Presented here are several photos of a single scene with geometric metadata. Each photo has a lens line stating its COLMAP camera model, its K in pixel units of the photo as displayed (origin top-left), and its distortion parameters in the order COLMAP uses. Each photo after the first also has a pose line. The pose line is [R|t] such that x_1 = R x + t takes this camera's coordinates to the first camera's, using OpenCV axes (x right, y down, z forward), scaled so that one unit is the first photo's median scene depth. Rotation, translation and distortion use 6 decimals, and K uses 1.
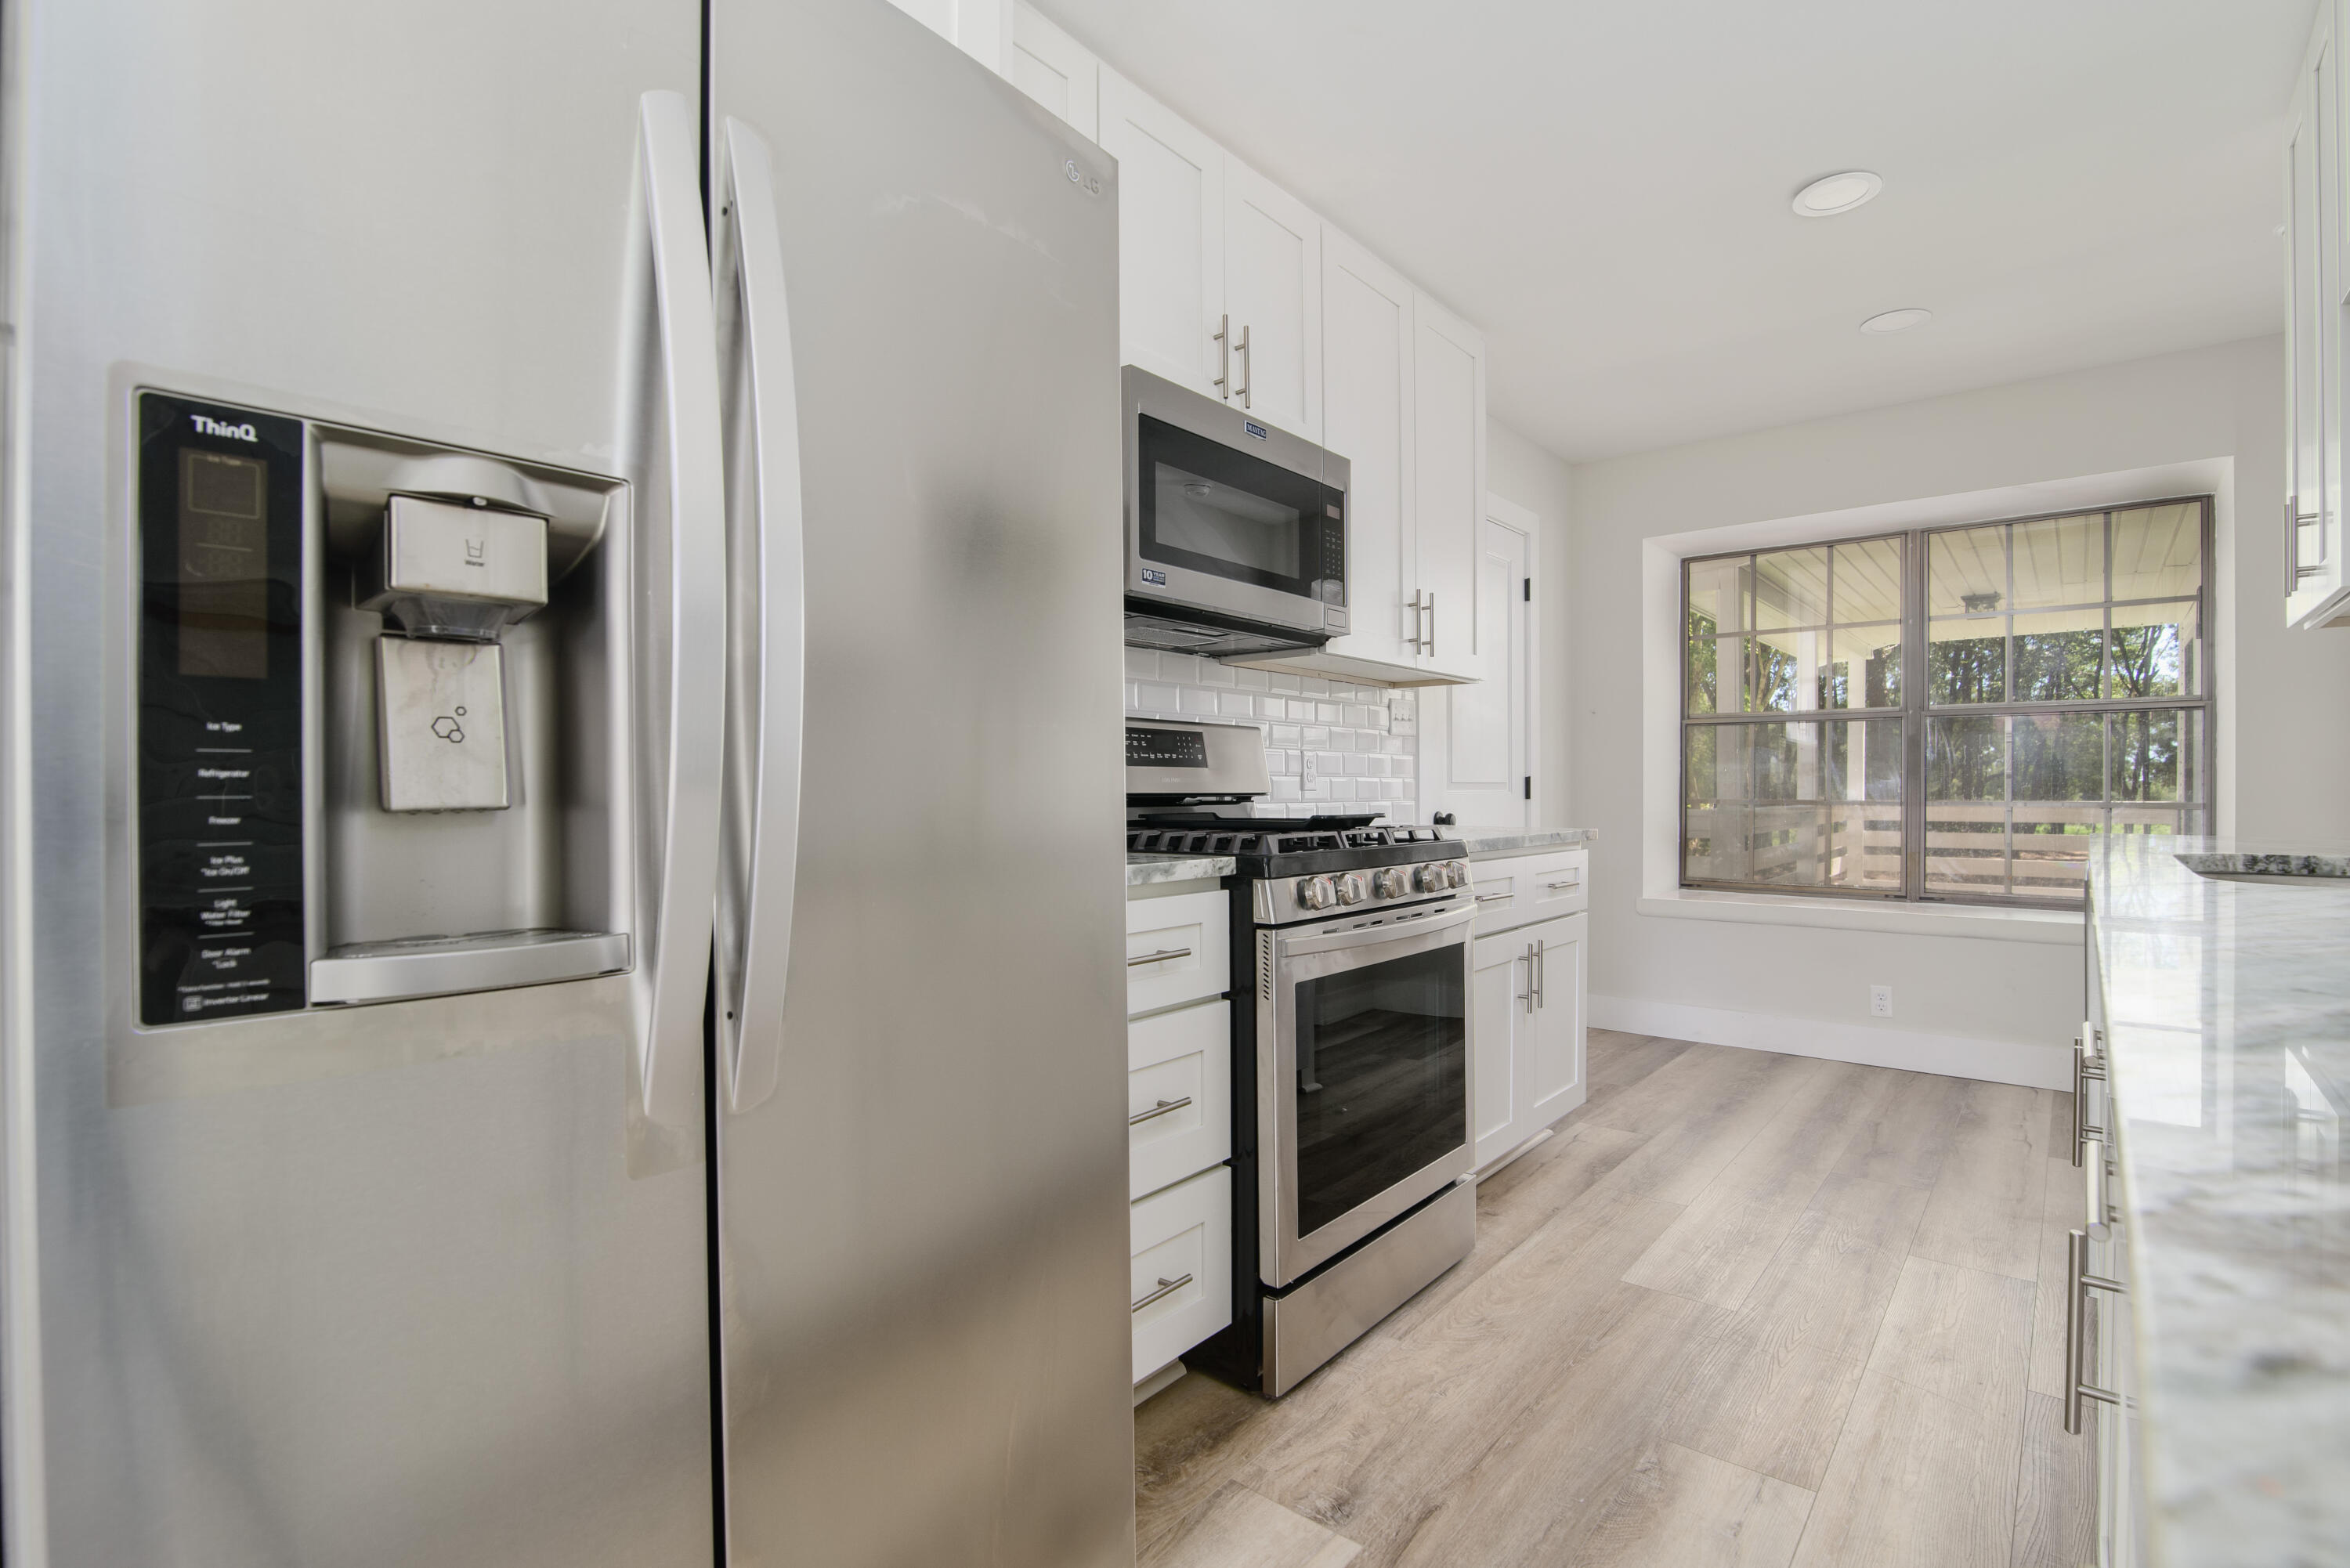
lens RADIAL K [[1081.9, 0, 1195.3], [0, 1081.9, 794.3], [0, 0, 1]] dist [-0.021151, 0.001904]
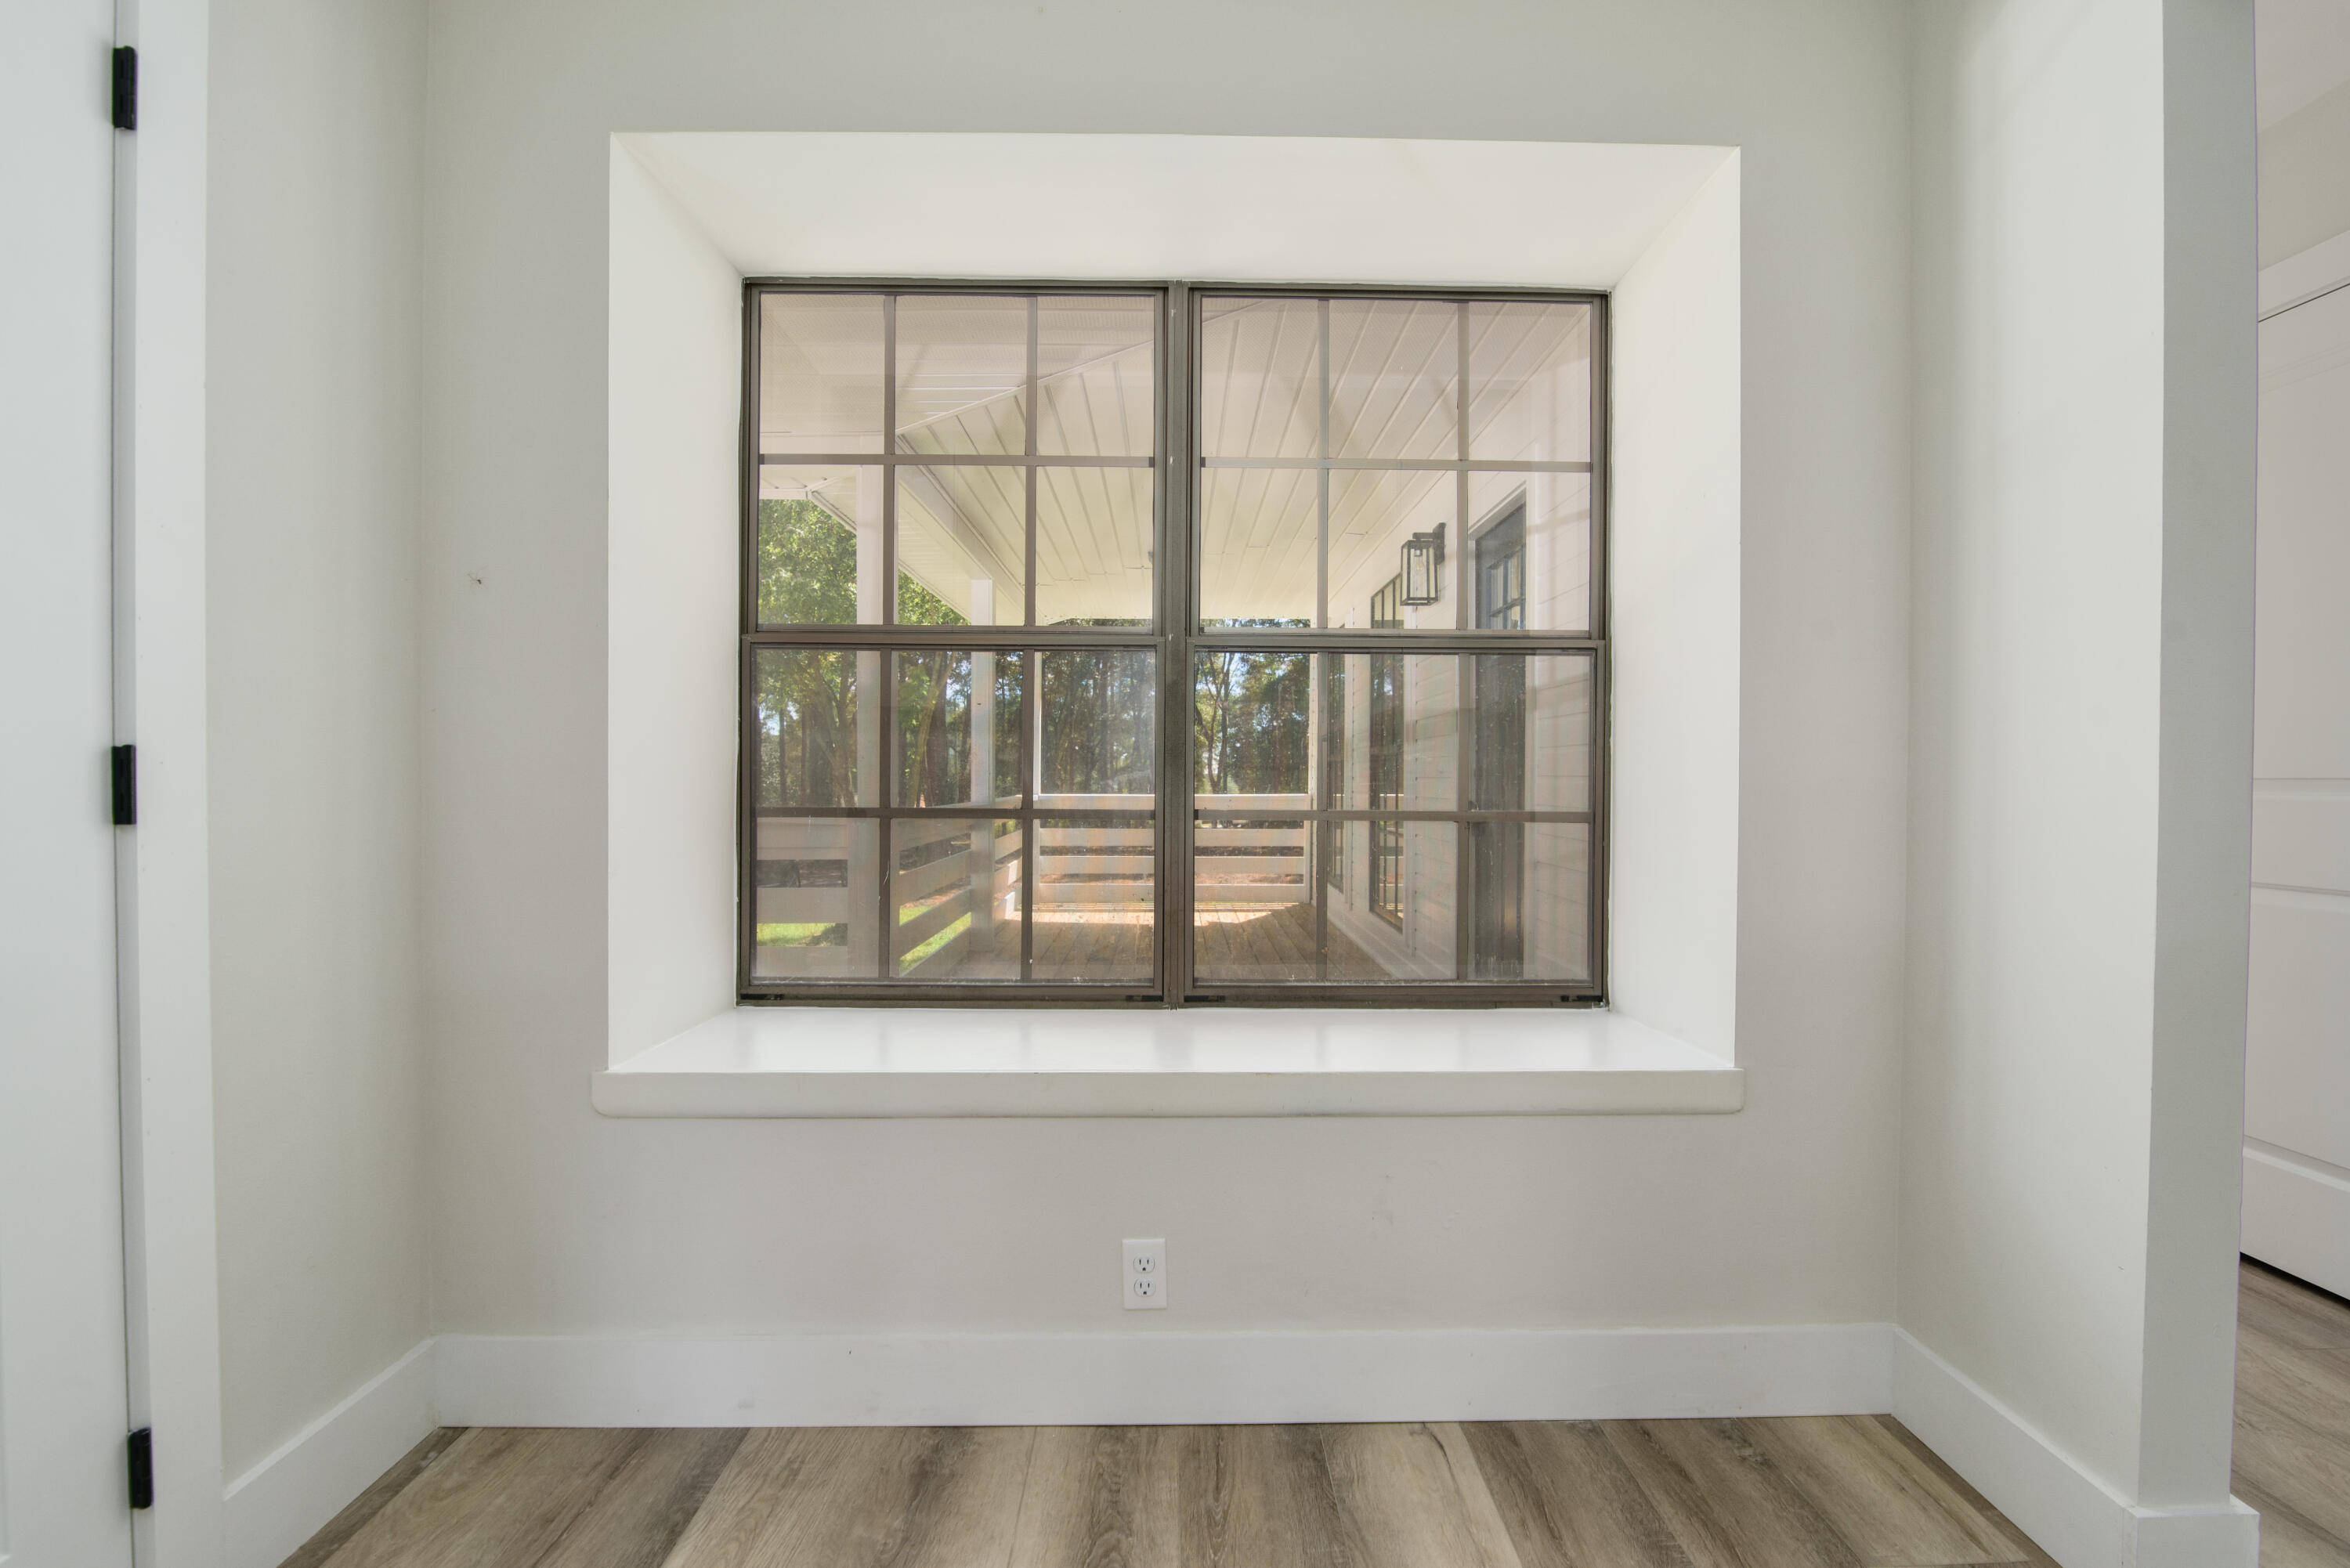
lens RADIAL K [[1081.9, 0, 1183.2], [0, 1081.9, 784.1], [0, 0, 1]] dist [-0.021151, 0.001904]
pose [[0.762032, -0.000270, 0.647539, 0.520065], [0.000093, 1.000000, 0.000307, -0.010529], [-0.647539, -0.000174, 0.762032, 0.927818]]
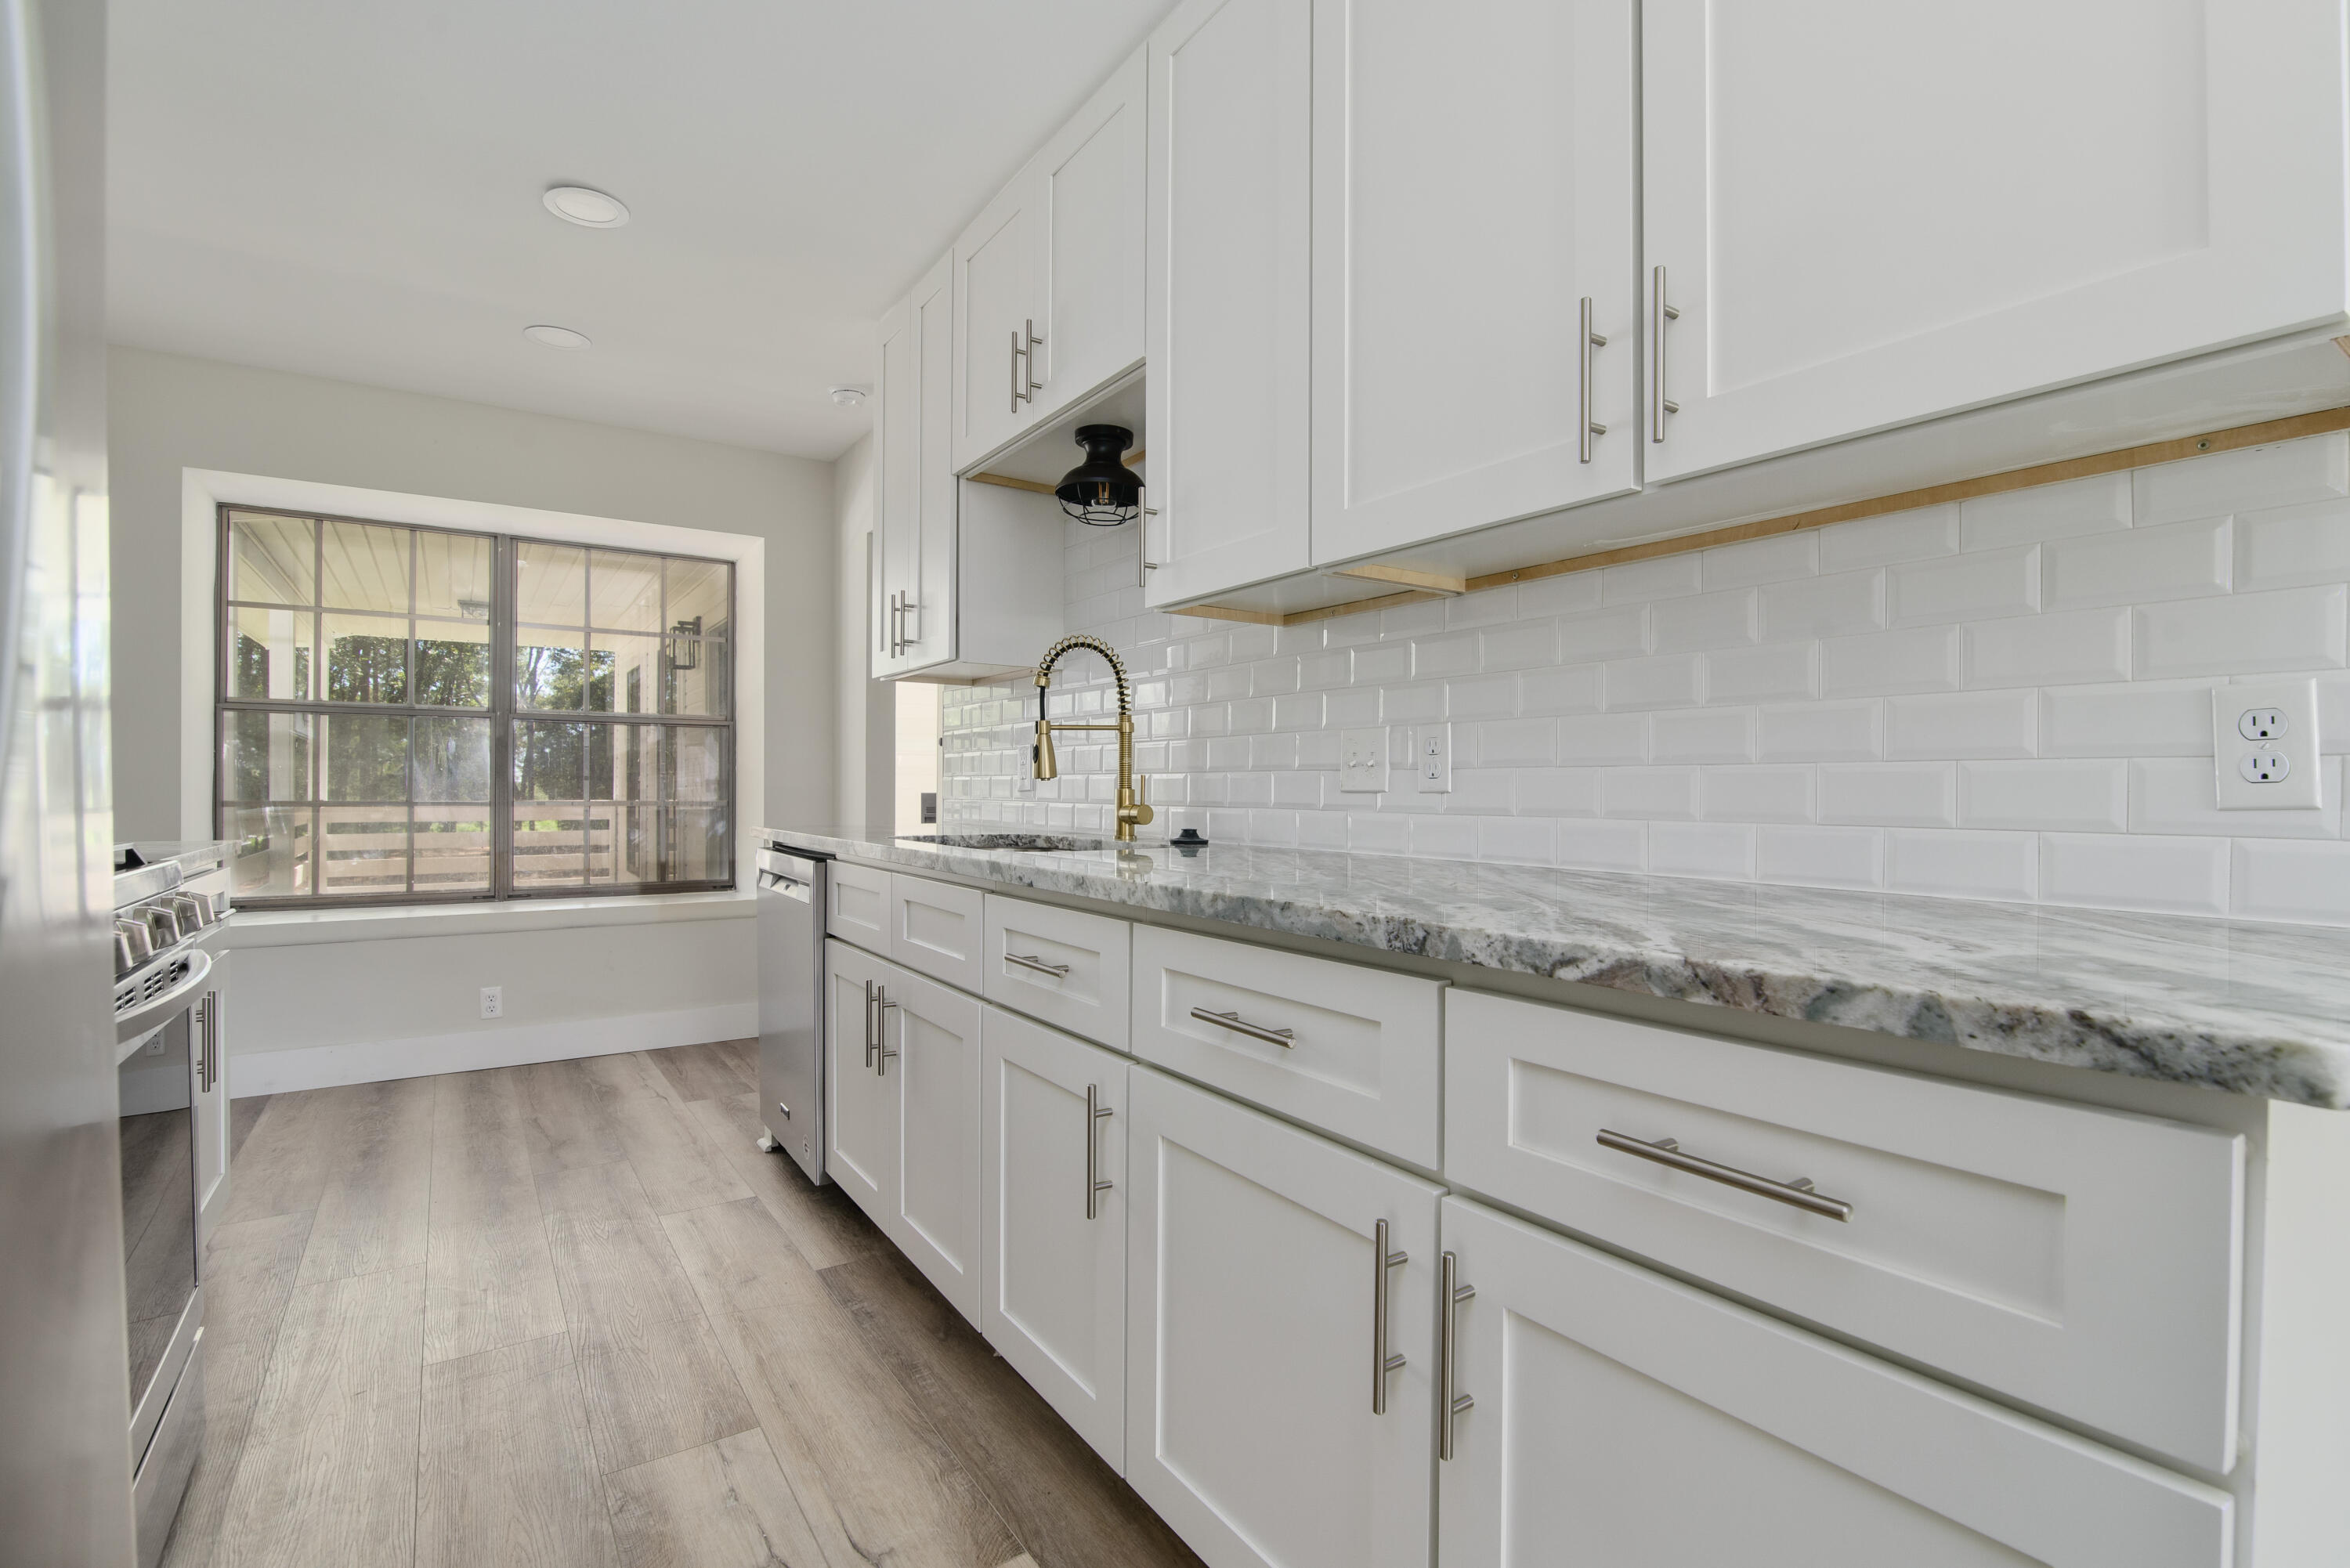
lens RADIAL K [[1081.9, 0, 1193.7], [0, 1081.9, 792.3], [0, 0, 1]] dist [-0.021151, 0.001904]
pose [[0.271463, -0.001182, 0.962448, -0.199892], [0.002856, 0.999996, 0.000422, -0.001132], [-0.962445, 0.002634, 0.271465, 0.144234]]
